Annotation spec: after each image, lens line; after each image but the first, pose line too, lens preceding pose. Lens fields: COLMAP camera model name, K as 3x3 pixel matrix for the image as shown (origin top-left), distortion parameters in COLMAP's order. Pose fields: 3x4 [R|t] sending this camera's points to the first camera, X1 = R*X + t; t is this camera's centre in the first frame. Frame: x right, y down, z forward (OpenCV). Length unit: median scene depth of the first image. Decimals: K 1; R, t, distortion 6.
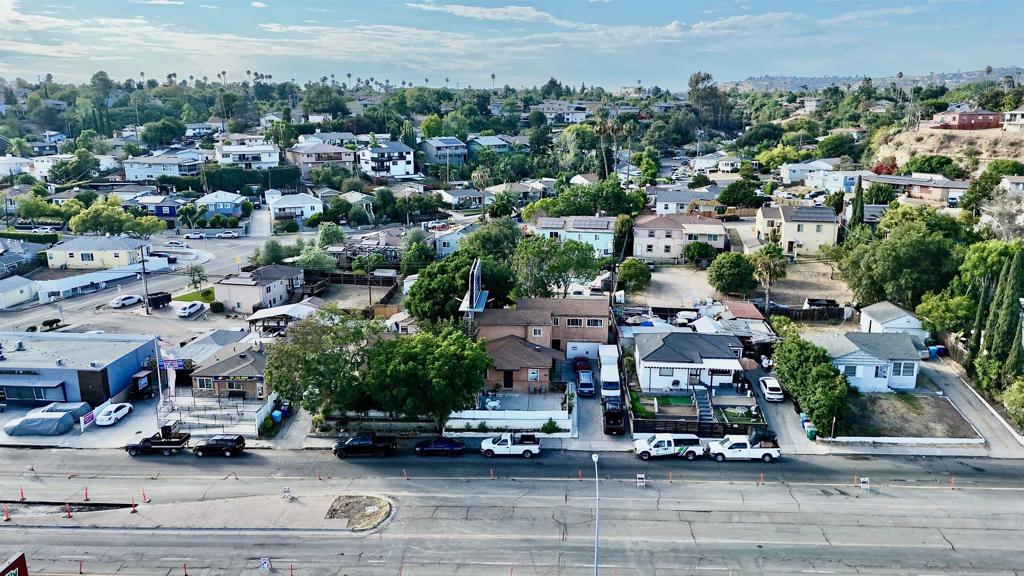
lens RADIAL K [[757.0, 0, 512.0], [0, 757.0, 288.0], [0, 0, 1]] dist [0.064556, -0.058385]
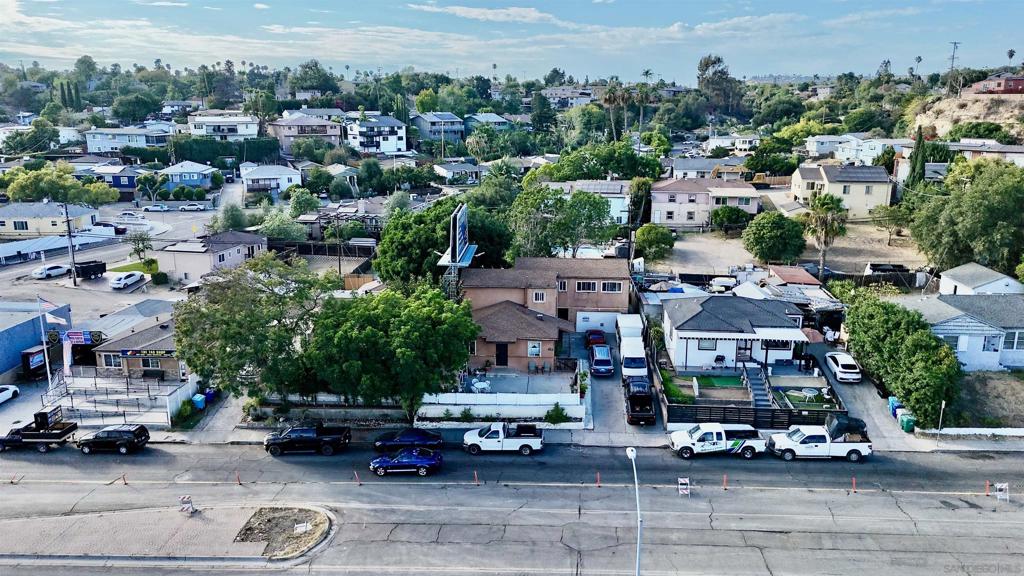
lens RADIAL K [[757.0, 0, 512.0], [0, 757.0, 288.0], [0, 0, 1]] dist [0.064556, -0.058385]
pose [[0.999994, 0.000286, -0.003530, 0.008506], [-0.000292, 0.999999, -0.001568, 0.055073], [0.003529, 0.001569, 0.999993, 0.232171]]
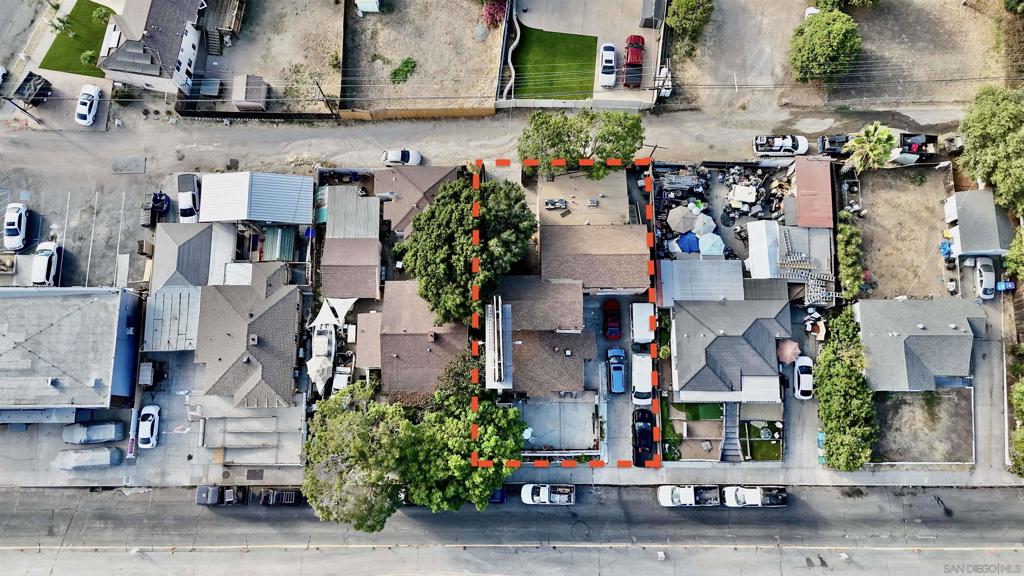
lens RADIAL K [[757.0, 0, 512.0], [0, 757.0, 288.0], [0, 0, 1]] dist [0.064556, -0.058385]
pose [[0.997694, -0.067021, 0.010723, -0.041696], [0.018685, 0.423075, 0.905902, -0.841343], [-0.065251, -0.903612, 0.423352, 0.728010]]
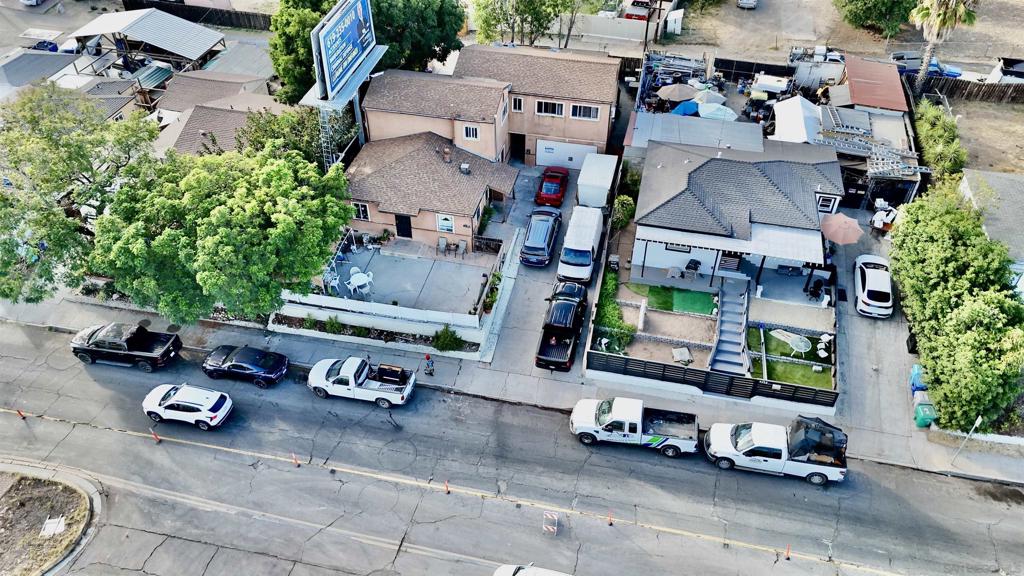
lens RADIAL K [[757.0, 0, 512.0], [0, 757.0, 288.0], [0, 0, 1]] dist [0.064556, -0.058385]
pose [[0.987560, 0.104603, -0.117402, 0.153938], [-0.038991, 0.886220, 0.461620, -0.109267], [0.152331, -0.451300, 0.879275, 0.495298]]
